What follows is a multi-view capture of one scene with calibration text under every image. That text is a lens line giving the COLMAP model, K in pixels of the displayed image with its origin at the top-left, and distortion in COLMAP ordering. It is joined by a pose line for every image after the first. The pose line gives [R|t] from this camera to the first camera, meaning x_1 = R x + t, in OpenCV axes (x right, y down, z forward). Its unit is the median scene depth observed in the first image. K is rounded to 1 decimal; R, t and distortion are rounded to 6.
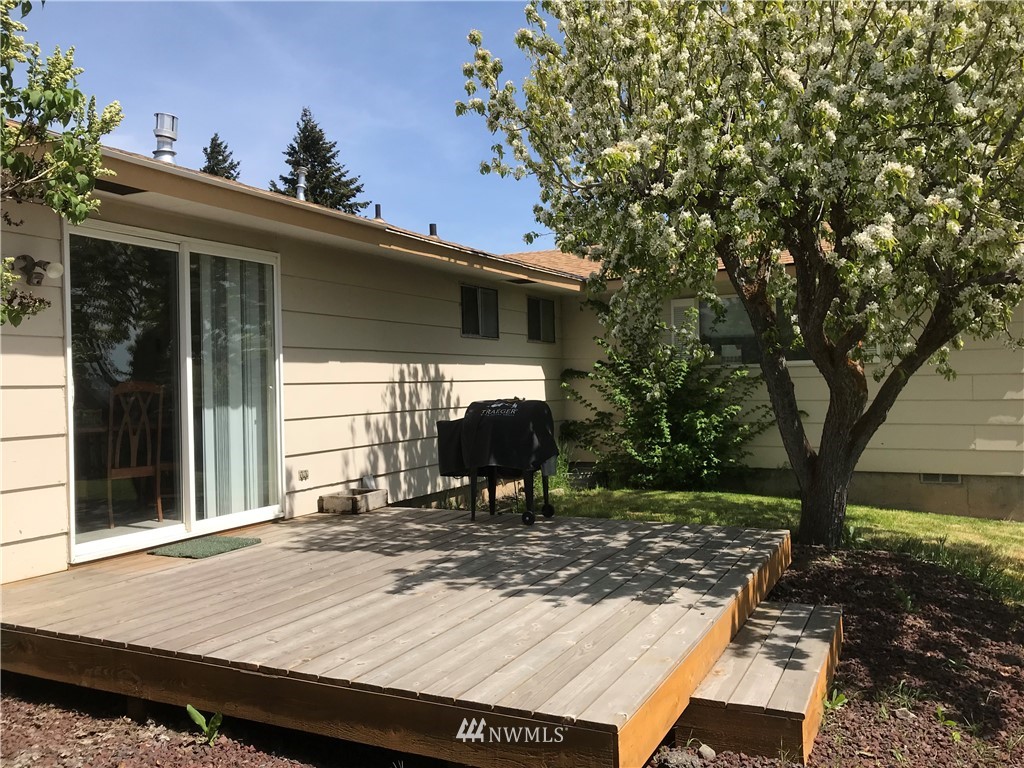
lens RADIAL K [[829.3, 0, 509.1], [0, 829.3, 379.5], [0, 0, 1]] dist [0.032535, -0.033355]
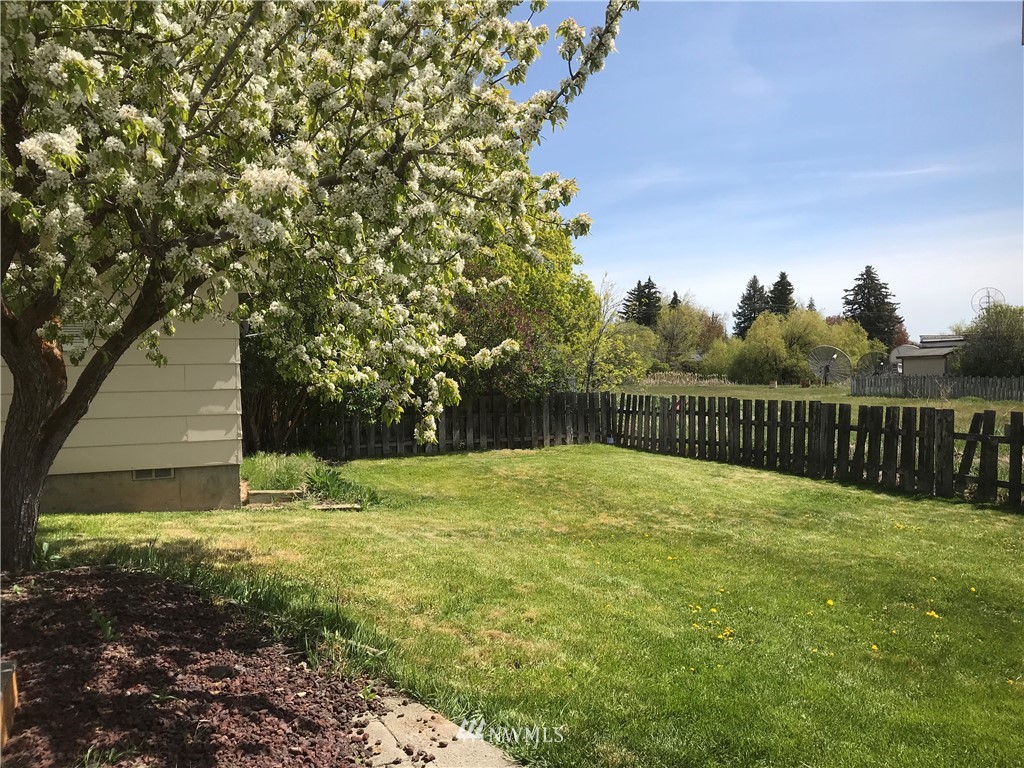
lens RADIAL K [[829.3, 0, 510.3], [0, 829.3, 379.0], [0, 0, 1]] dist [0.032535, -0.033355]
pose [[0.639679, -0.002230, 0.768639, 0.087873], [0.001522, 0.999998, 0.001634, 0.017249], [-0.768640, 0.000125, 0.639681, 0.148195]]
